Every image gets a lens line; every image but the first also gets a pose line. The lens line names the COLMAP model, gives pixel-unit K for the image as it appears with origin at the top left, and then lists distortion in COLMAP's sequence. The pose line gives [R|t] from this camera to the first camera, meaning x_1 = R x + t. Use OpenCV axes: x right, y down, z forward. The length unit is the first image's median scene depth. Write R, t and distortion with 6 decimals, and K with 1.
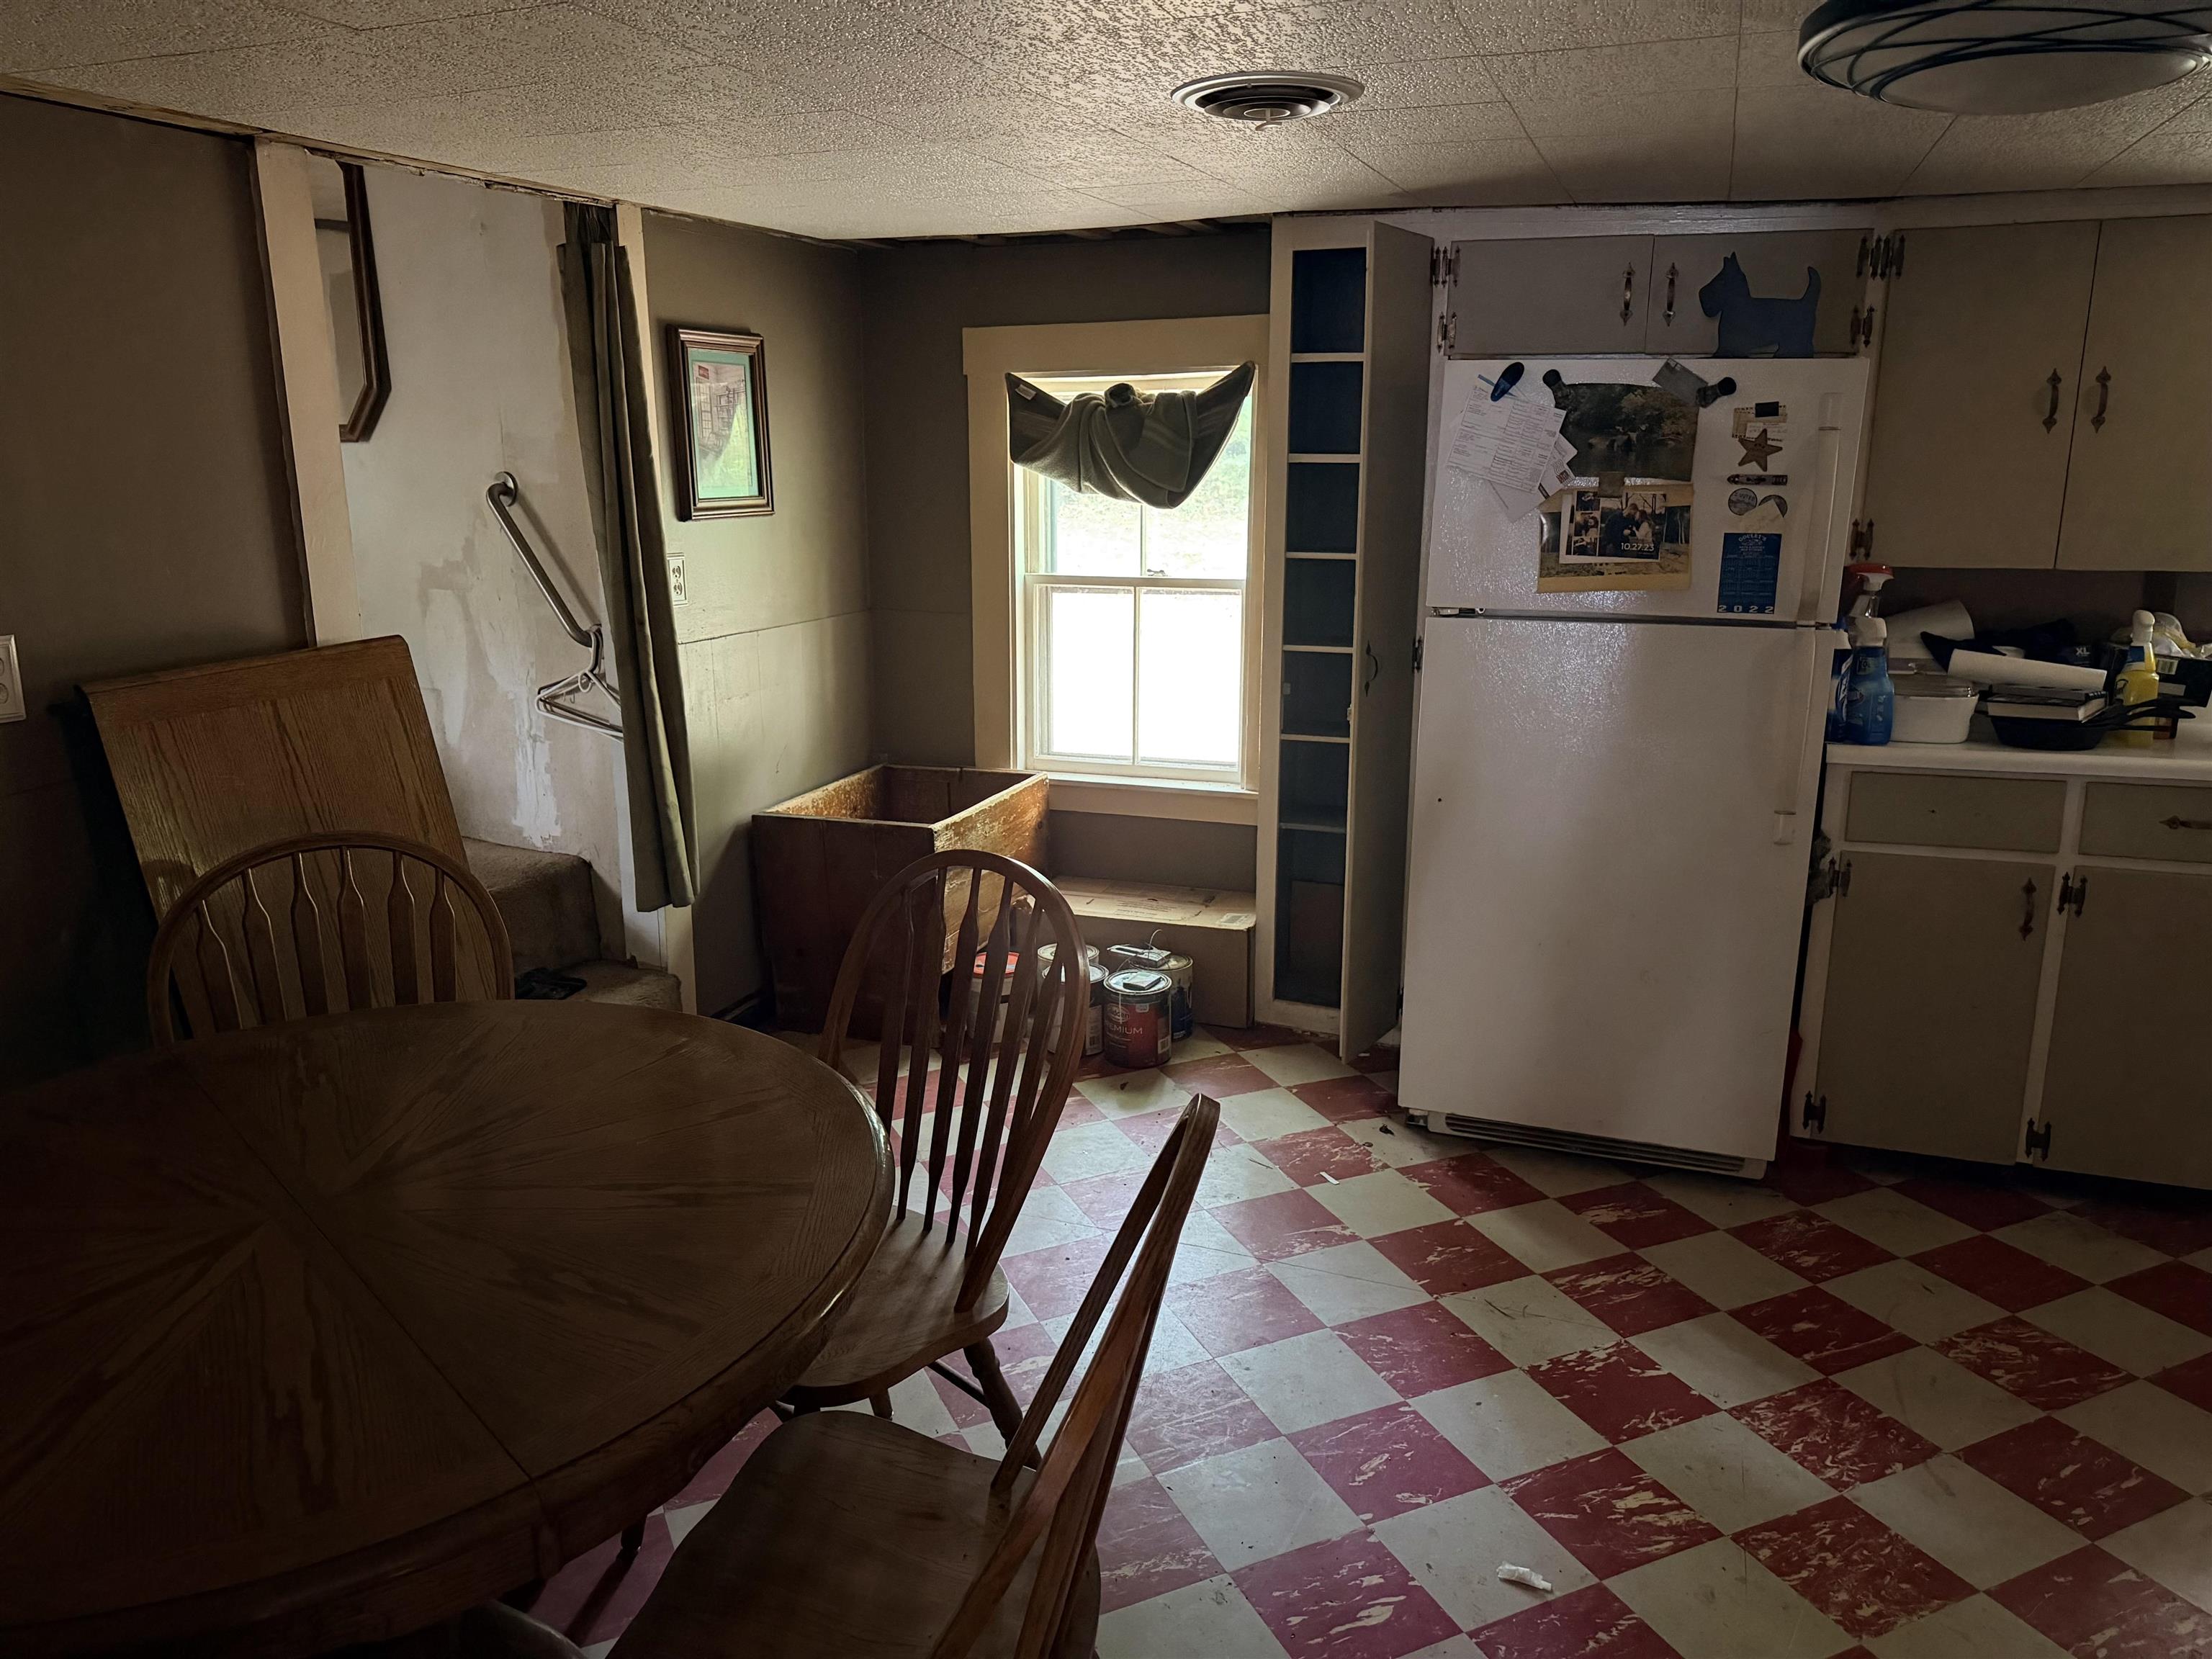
lens RADIAL K [[1571.2, 0, 1101.9], [0, 1571.2, 830.5], [0, 0, 1]] dist [0.017468, -0.017425]
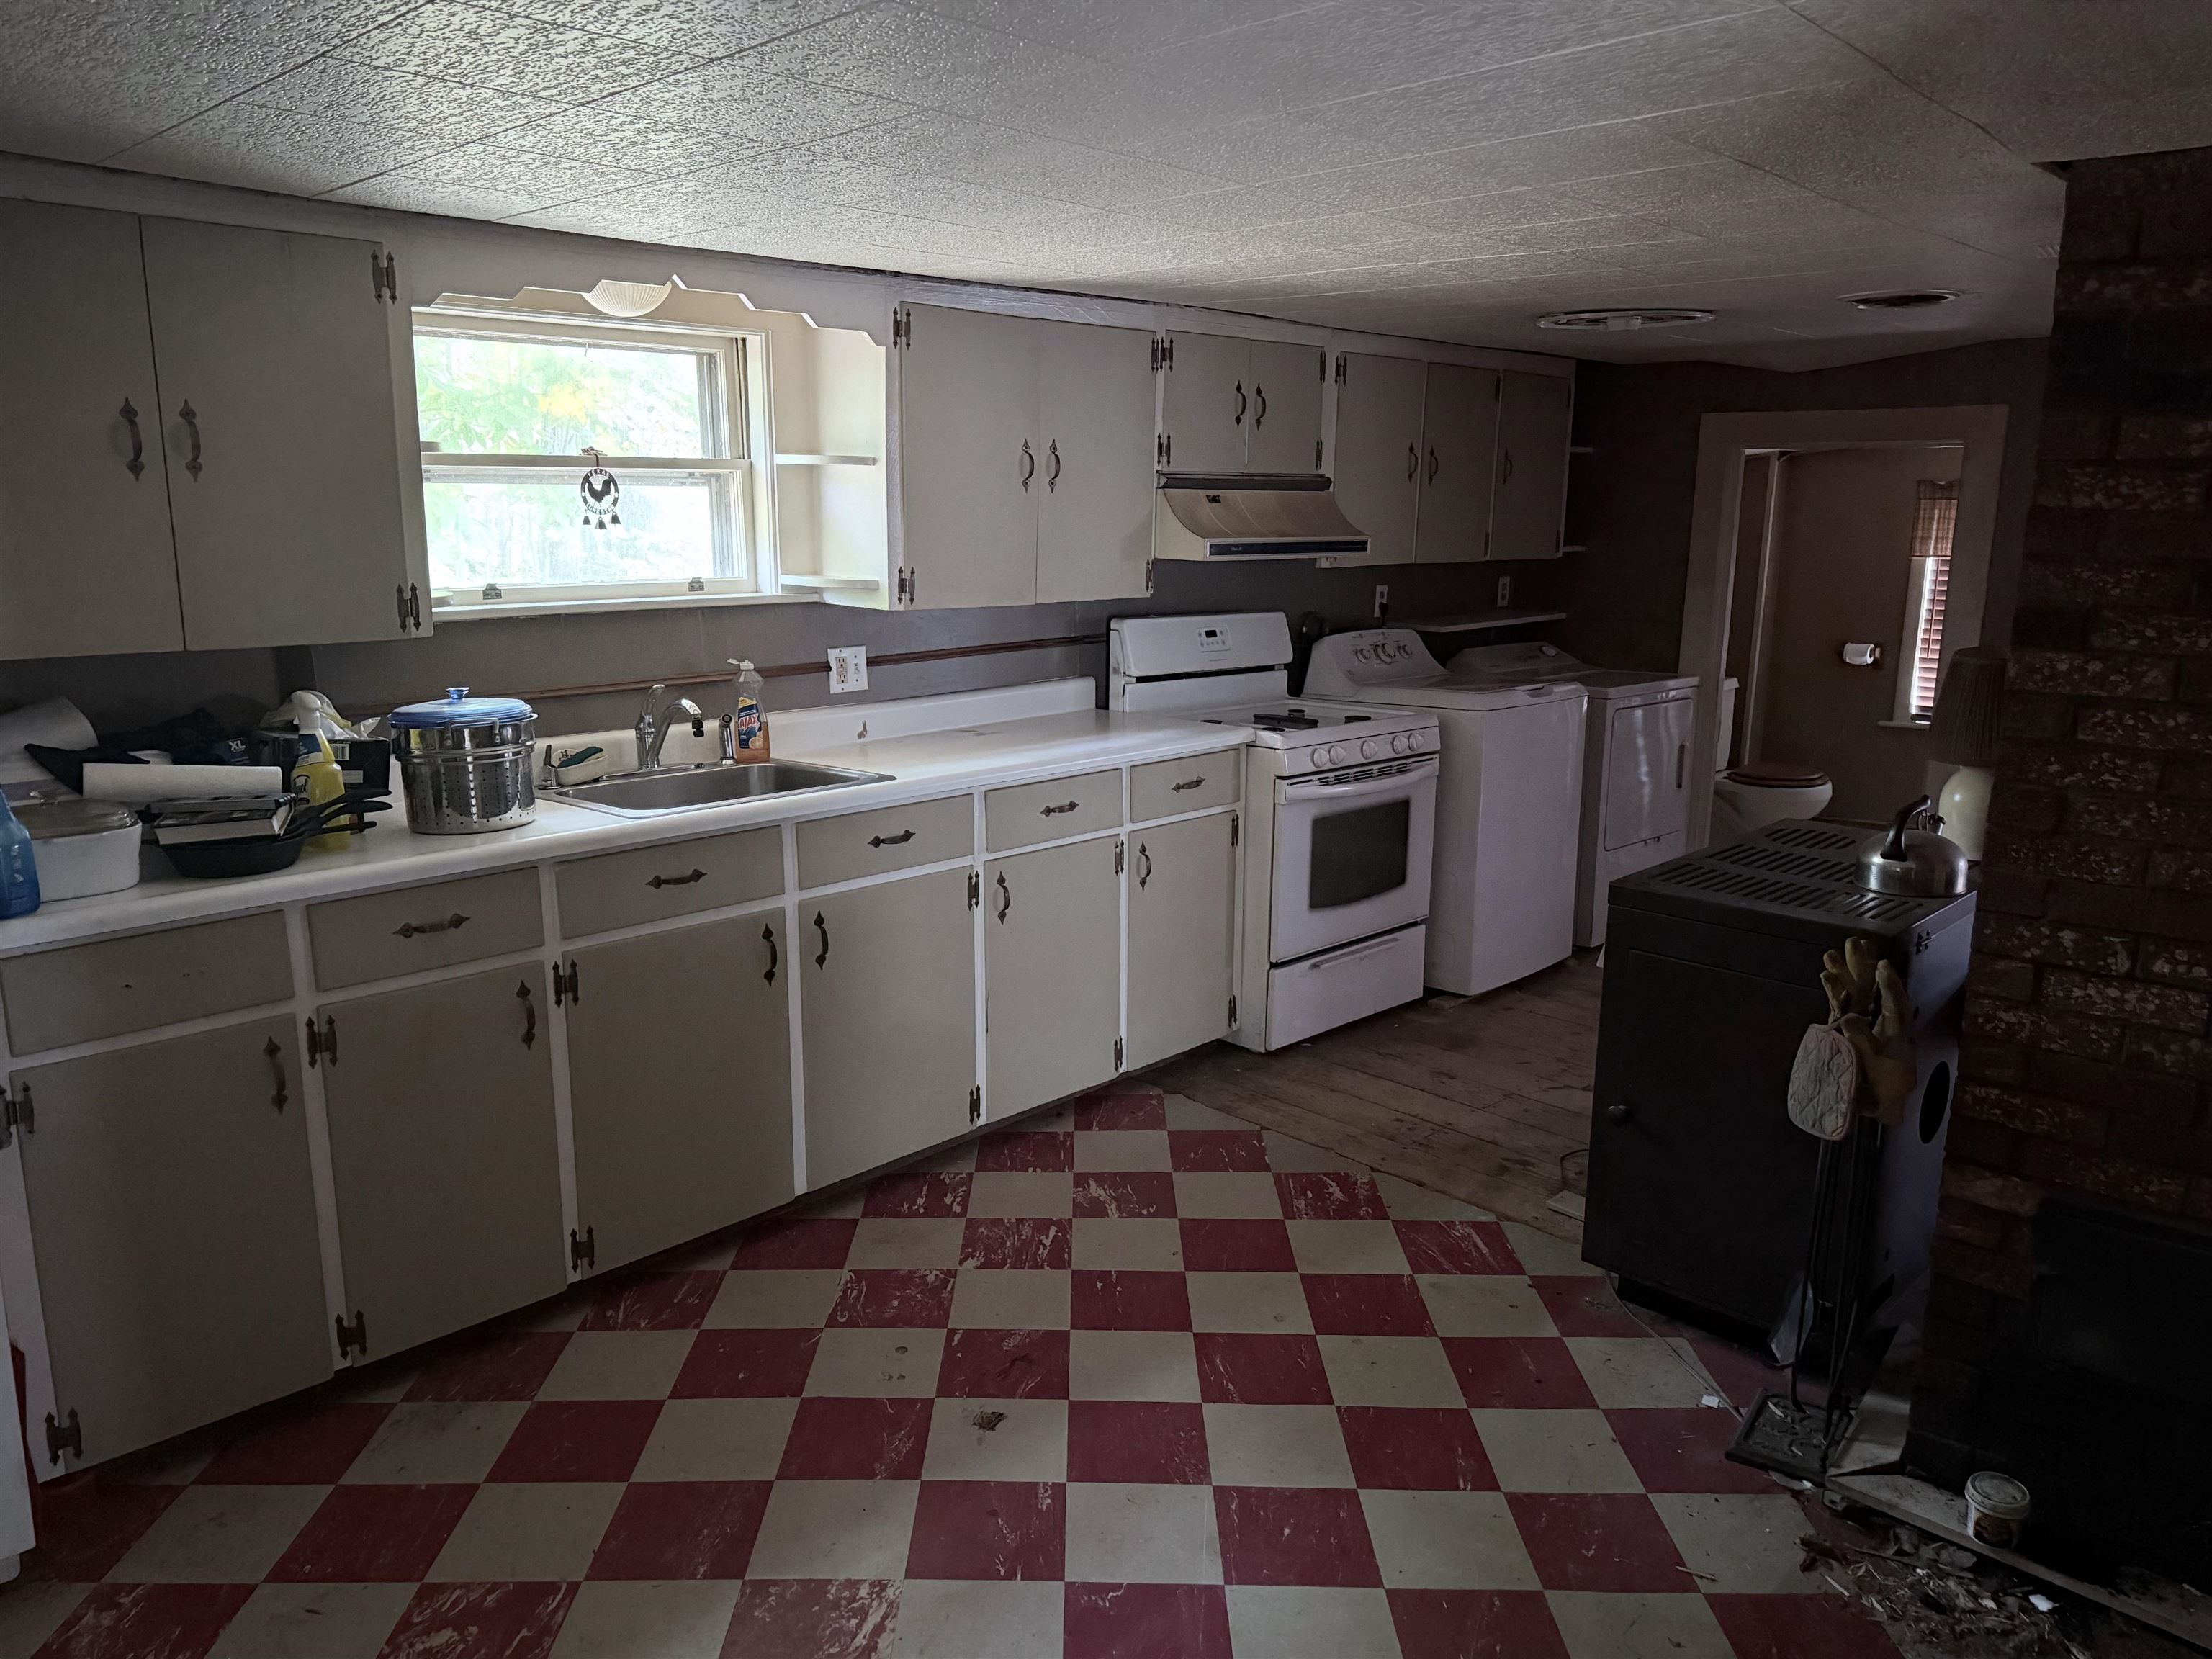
lens RADIAL K [[1571.2, 0, 1106.0], [0, 1571.2, 838.5], [0, 0, 1]] dist [0.017468, -0.017425]
pose [[0.405822, -0.179438, 0.896164, 0.061257], [0.197819, 0.974539, 0.105550, -0.066501], [-0.892287, 0.134443, 0.430986, 0.258842]]
